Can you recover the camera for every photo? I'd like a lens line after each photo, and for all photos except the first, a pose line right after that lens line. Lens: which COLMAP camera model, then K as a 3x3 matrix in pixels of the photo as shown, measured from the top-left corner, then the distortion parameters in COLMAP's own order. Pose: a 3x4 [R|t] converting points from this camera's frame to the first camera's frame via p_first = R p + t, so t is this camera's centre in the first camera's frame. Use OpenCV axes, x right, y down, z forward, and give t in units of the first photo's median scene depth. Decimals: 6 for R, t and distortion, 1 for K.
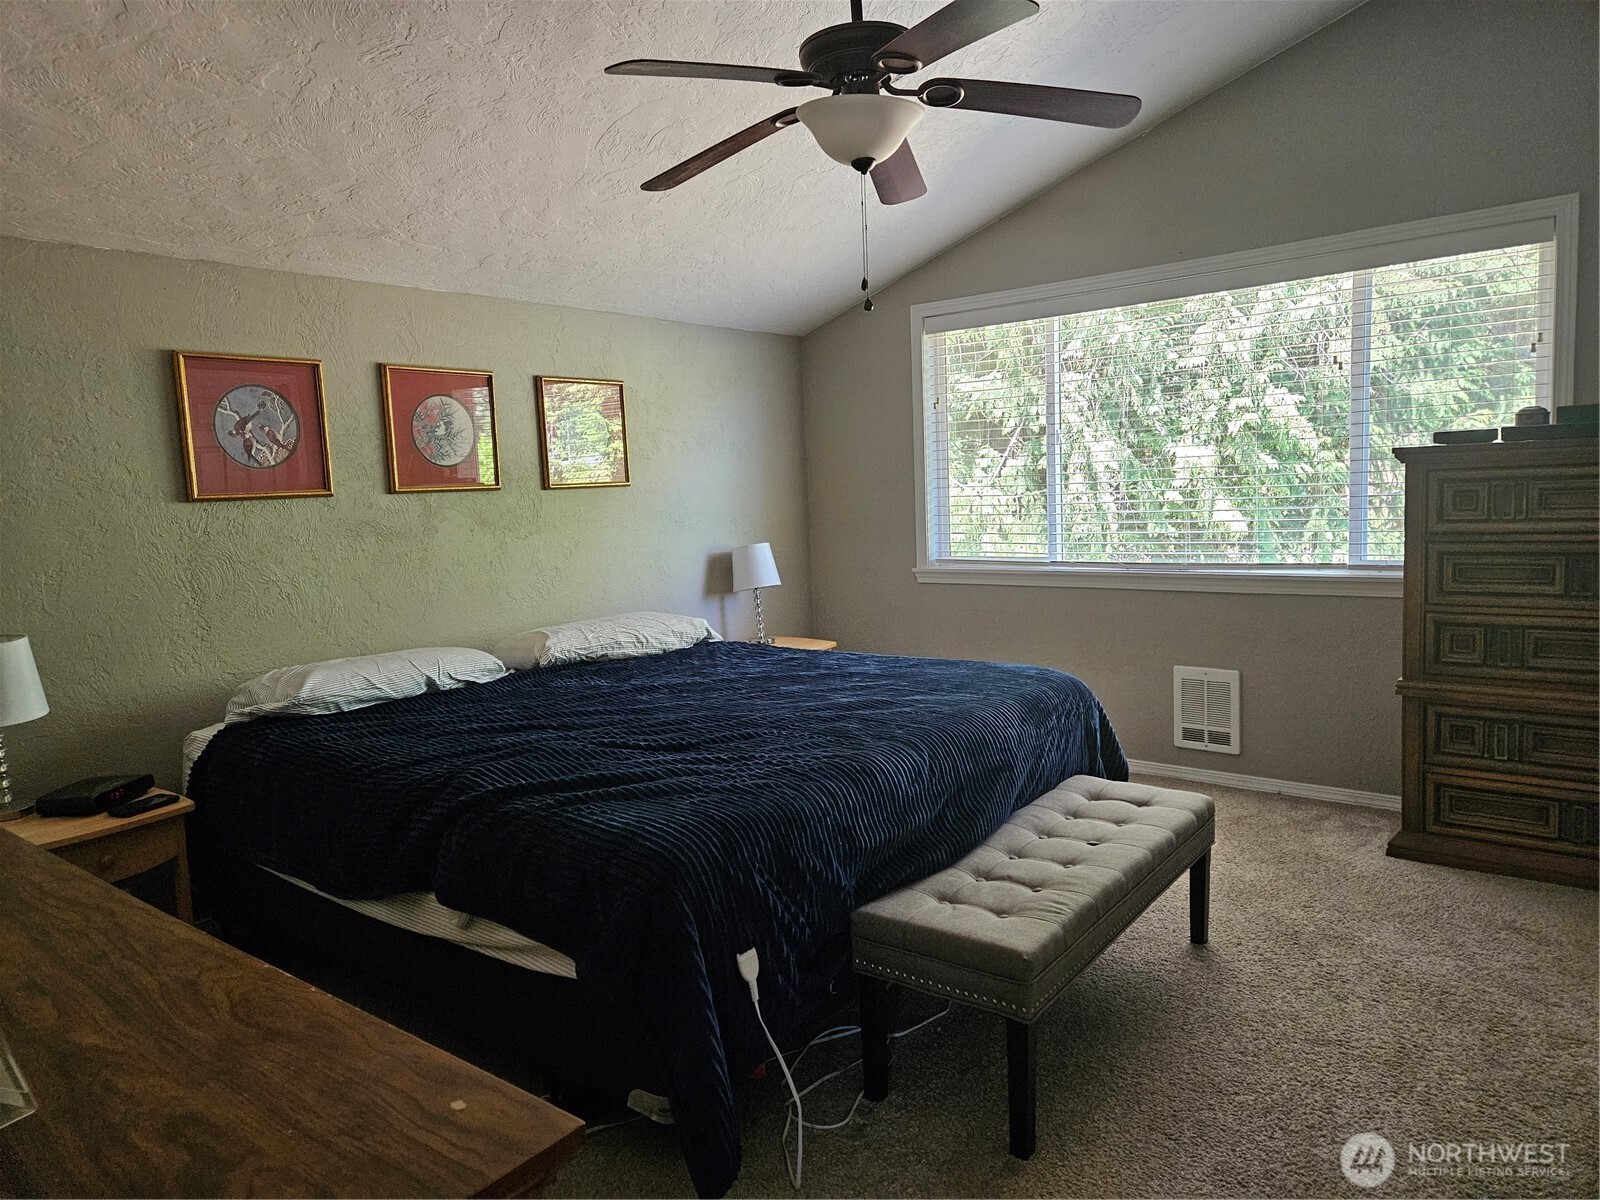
lens RADIAL K [[1092.7, 0, 800.0], [0, 1092.7, 600.0], [0, 0, 1]] dist [0.019637, -0.003816]
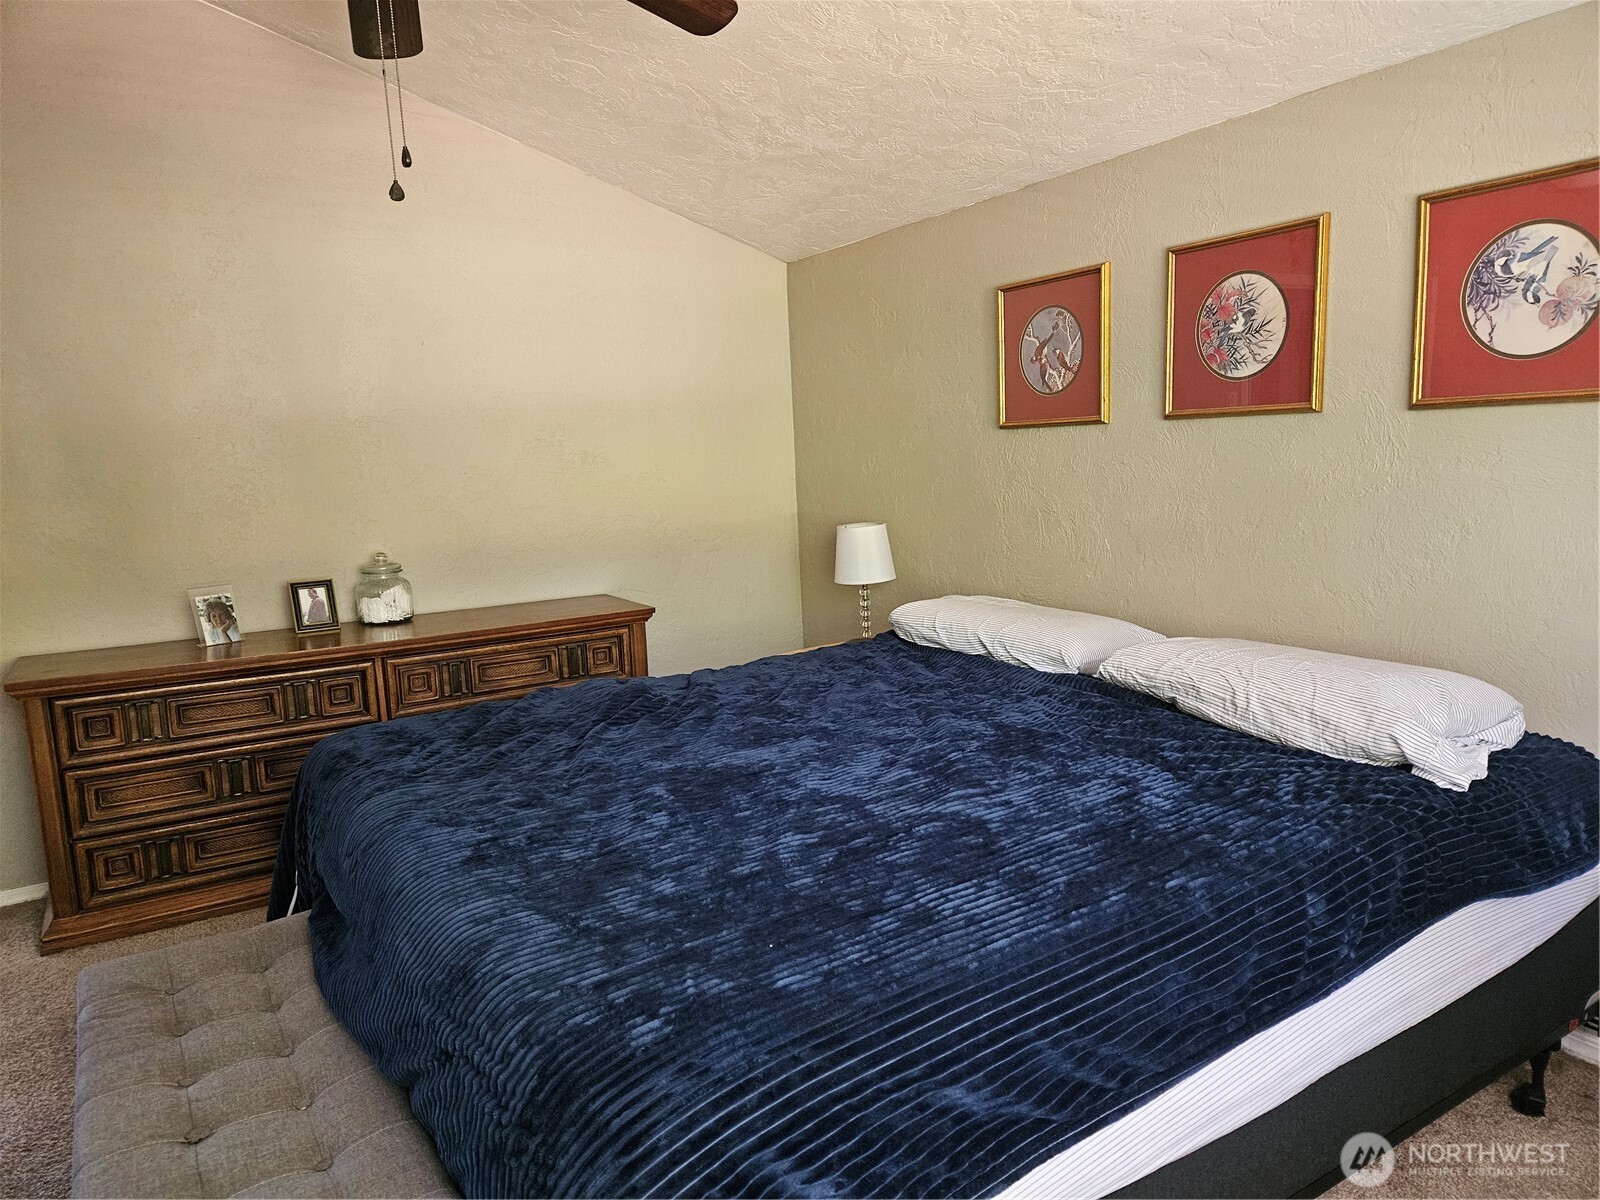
lens RADIAL K [[1092.7, 0, 800.0], [0, 1092.7, 600.0], [0, 0, 1]] dist [0.019637, -0.003816]
pose [[-0.375769, 0.185148, -0.908030, 0.490120], [-0.044972, 0.975041, 0.217423, -0.140589], [0.925622, 0.122537, -0.358063, 1.145315]]
